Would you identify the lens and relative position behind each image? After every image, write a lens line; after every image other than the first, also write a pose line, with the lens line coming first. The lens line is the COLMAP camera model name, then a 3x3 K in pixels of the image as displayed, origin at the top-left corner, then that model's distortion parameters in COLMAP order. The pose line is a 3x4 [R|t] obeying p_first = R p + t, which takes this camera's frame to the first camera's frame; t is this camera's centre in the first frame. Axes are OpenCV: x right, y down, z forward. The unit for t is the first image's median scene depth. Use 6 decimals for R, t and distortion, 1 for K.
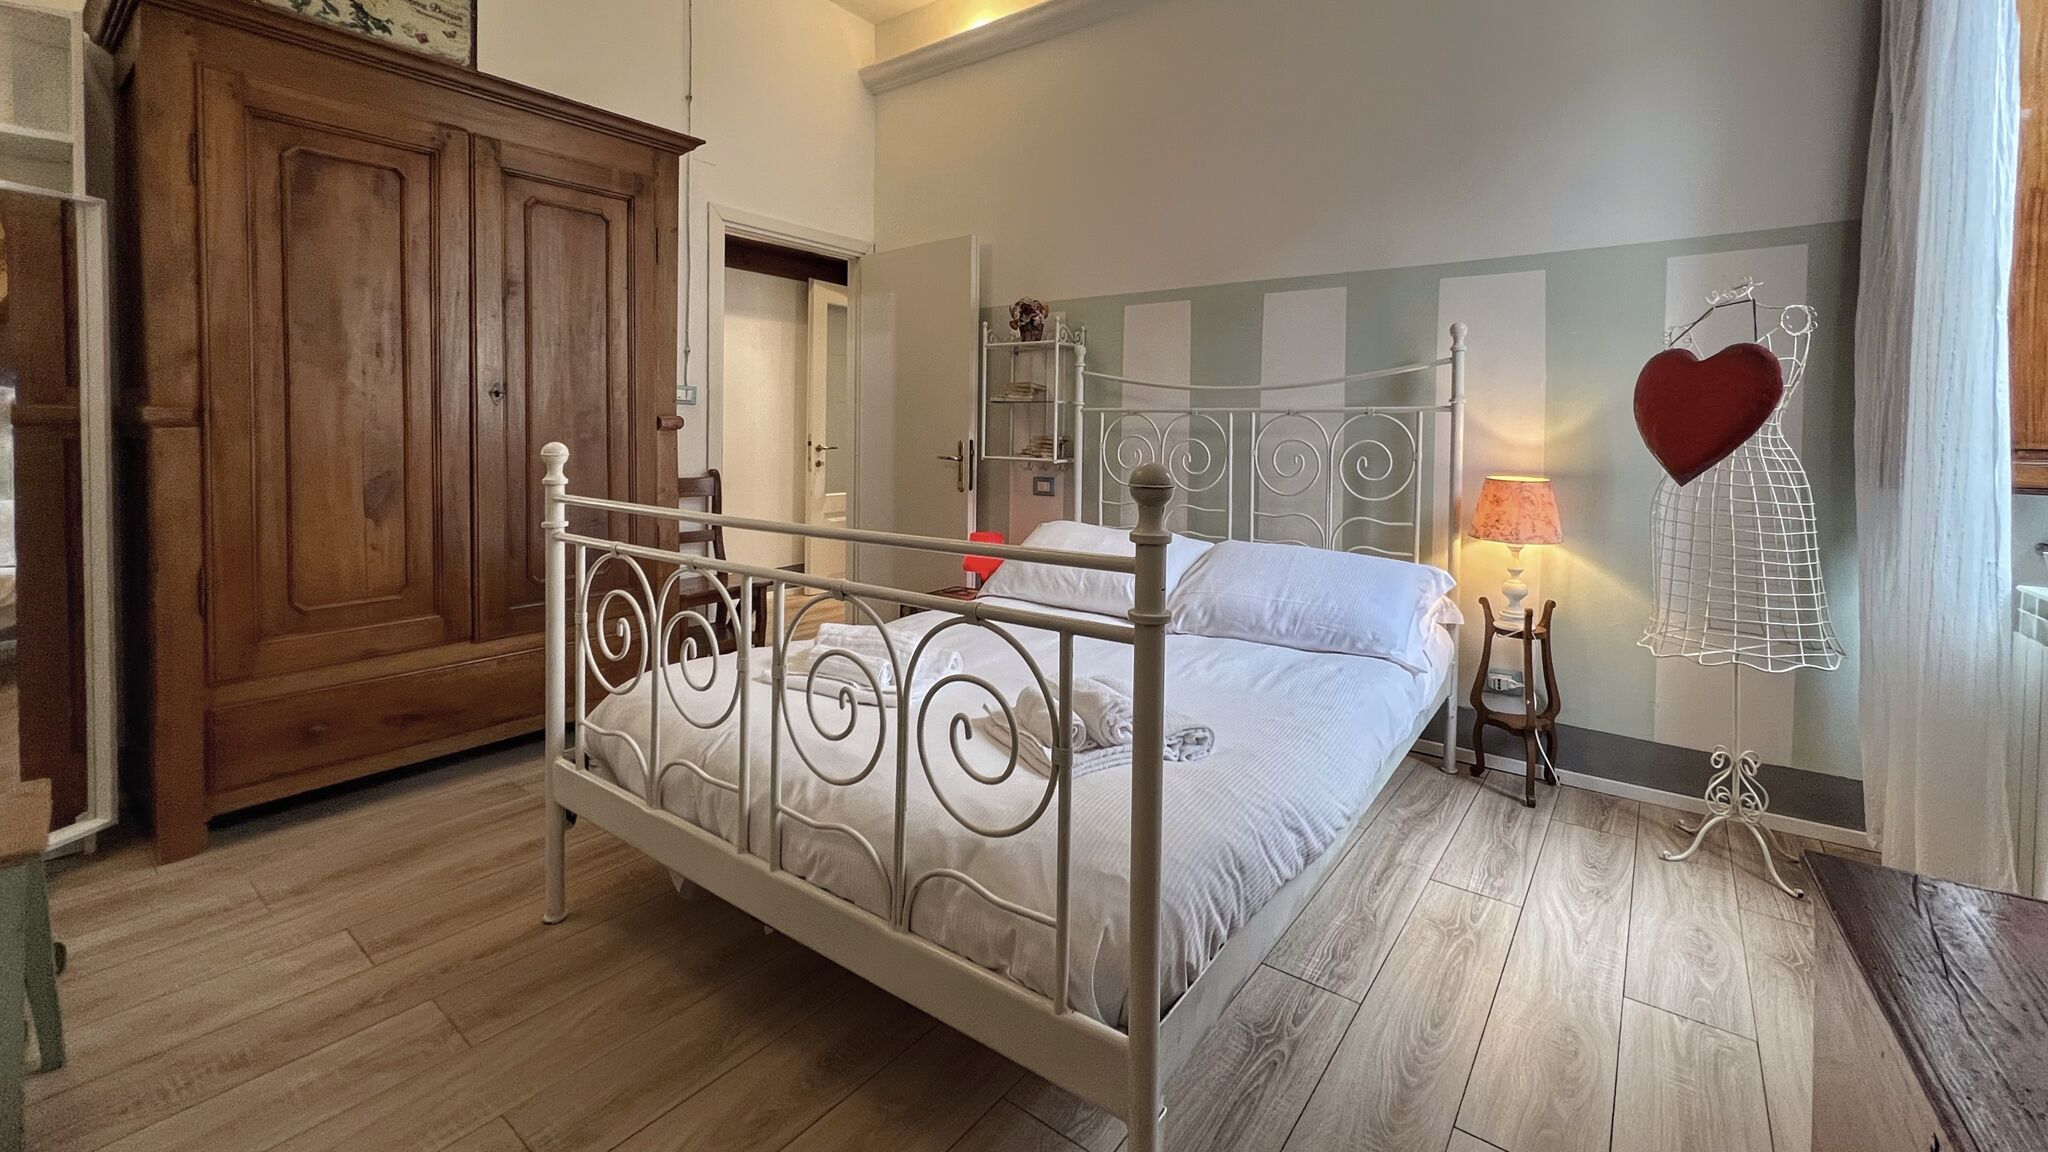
lens RADIAL K [[804.5, 0, 1028.3], [0, 804.5, 447.7], [0, 0, 1]] dist [-0.001137, 0.000118]
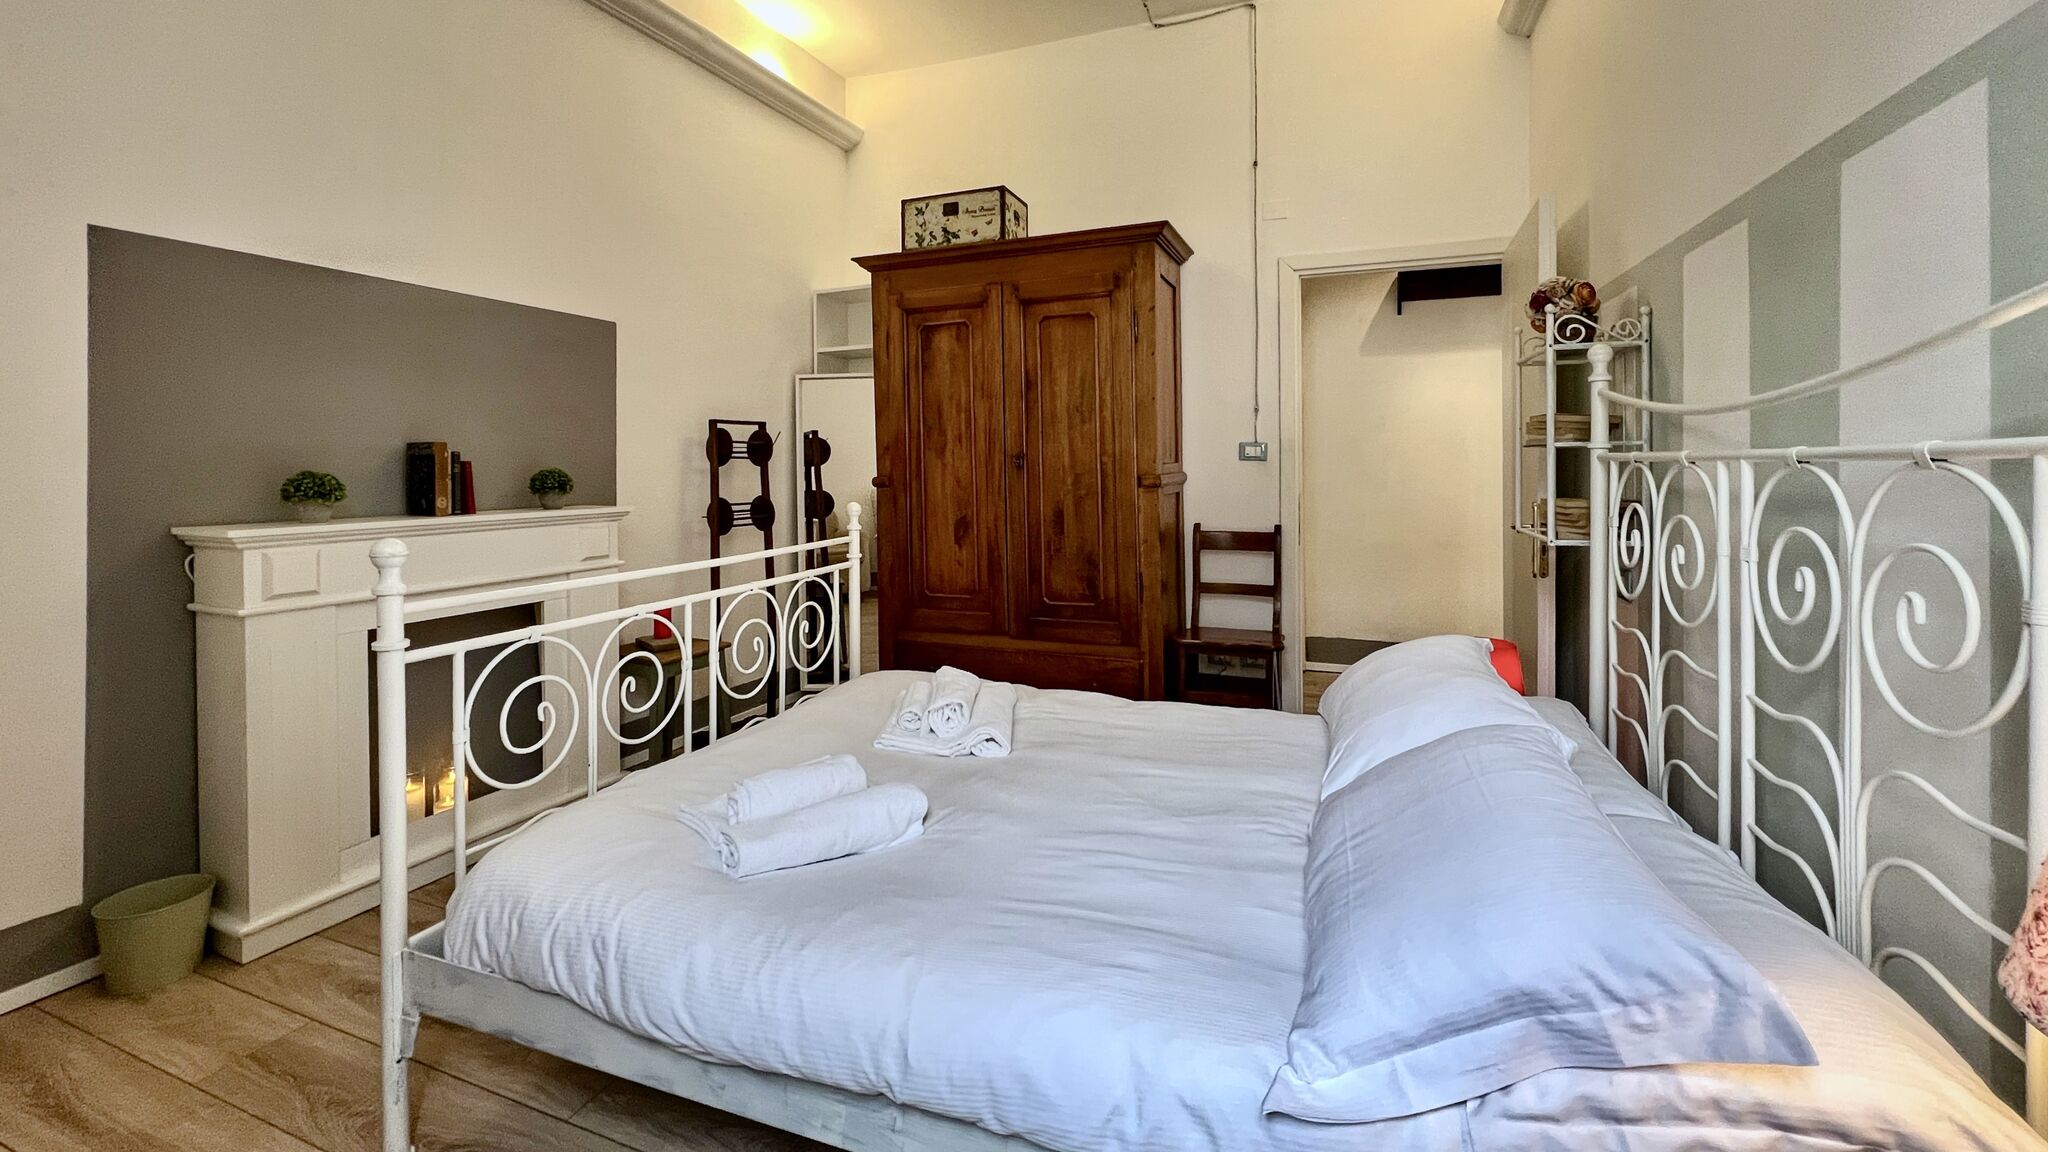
lens RADIAL K [[808.2, 0, 1027.8], [0, 808.2, 470.2], [0, 0, 1]] dist [0.000829, 0.000093]
pose [[0.294083, -0.010723, -0.955720, 0.751357], [-0.011039, 0.999832, -0.014614, -0.036755], [0.955716, 0.014848, 0.293916, 0.660221]]
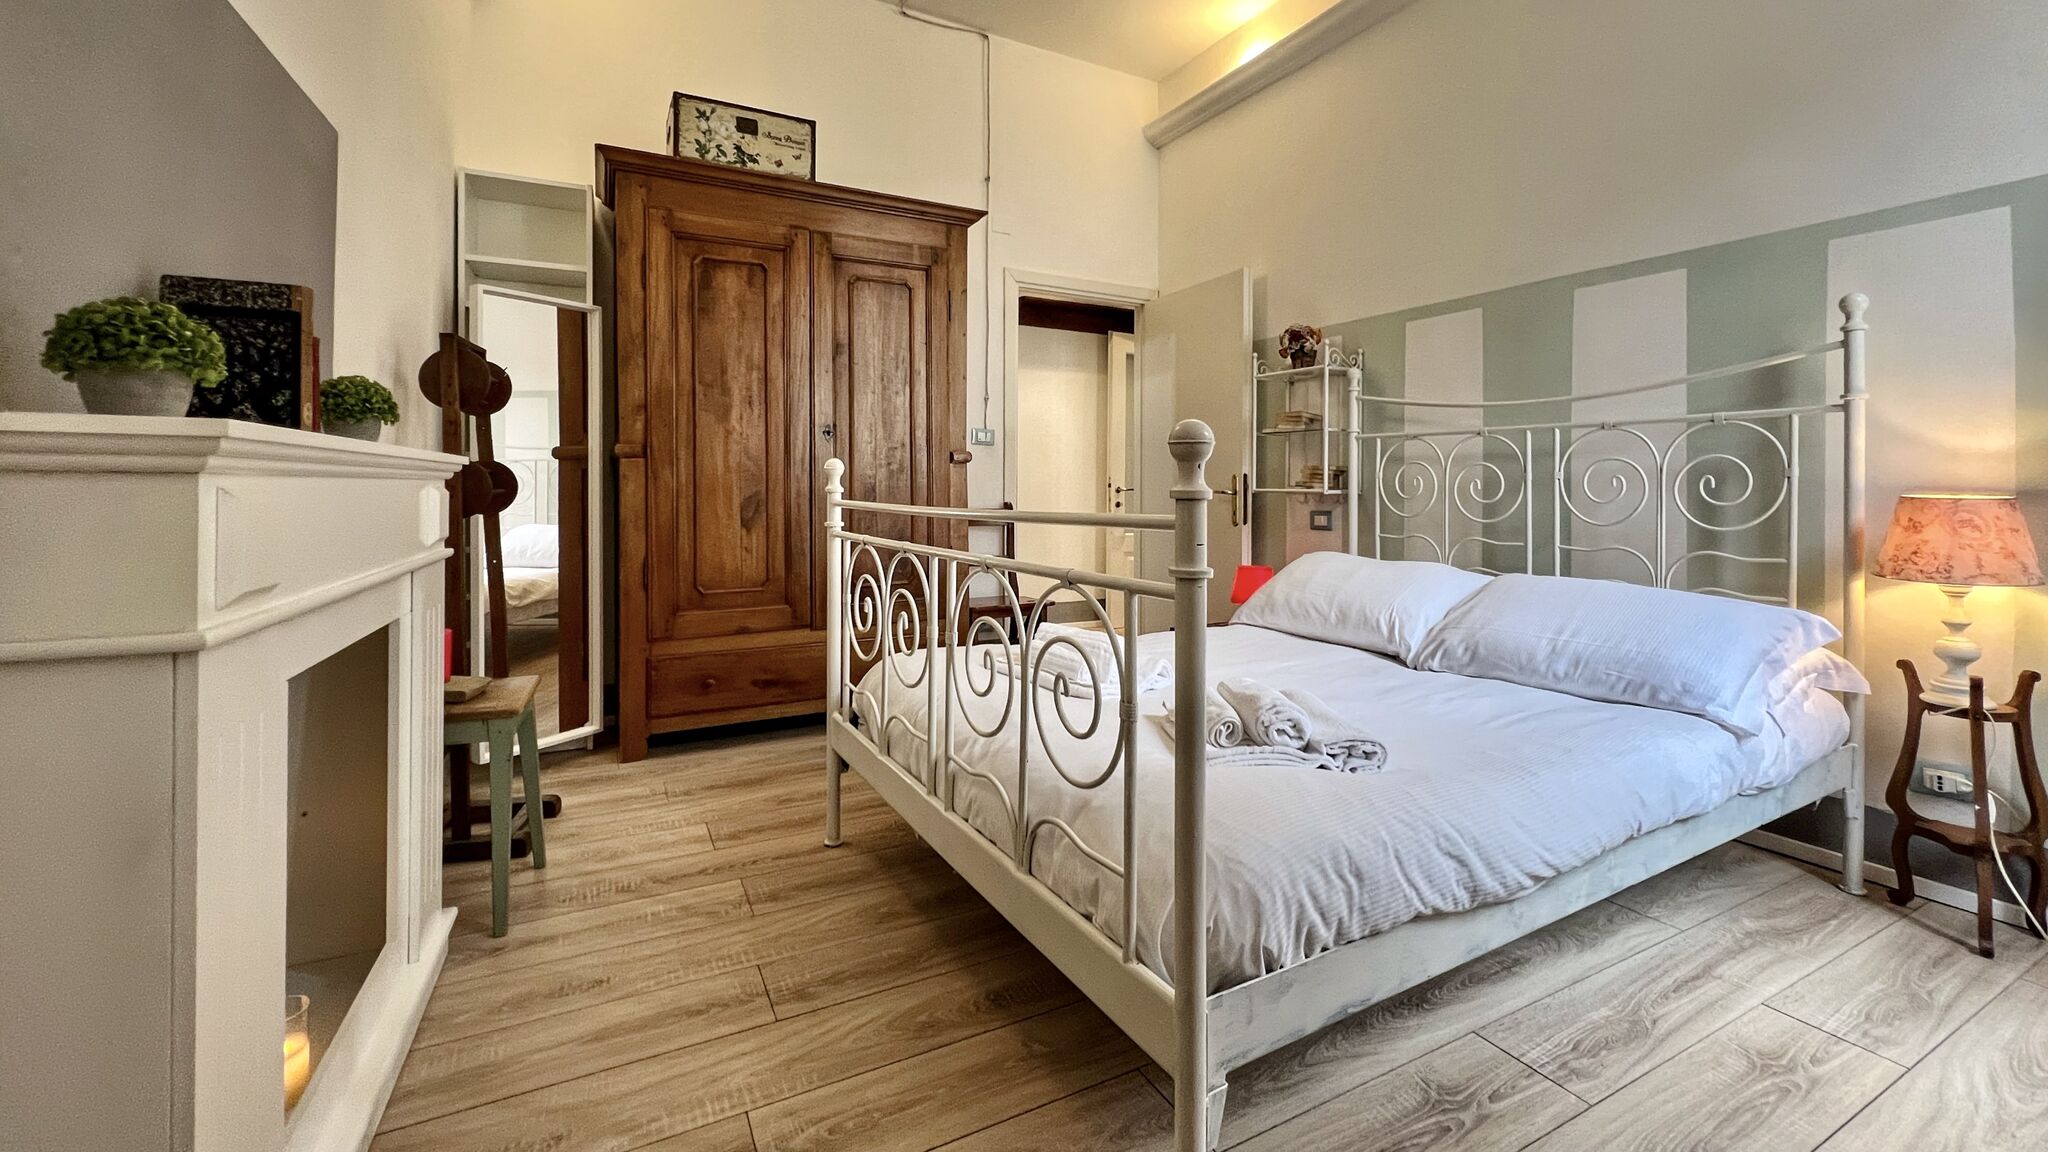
lens RADIAL K [[792.5, 0, 1026.7], [0, 792.5, 486.7], [0, 0, 1]] dist [-0.000898, -0.000160]
pose [[0.908942, -0.008522, -0.416836, 0.153291], [-0.001612, 0.999712, -0.023954, 0.050765], [0.416920, 0.022445, 0.908666, 0.002553]]
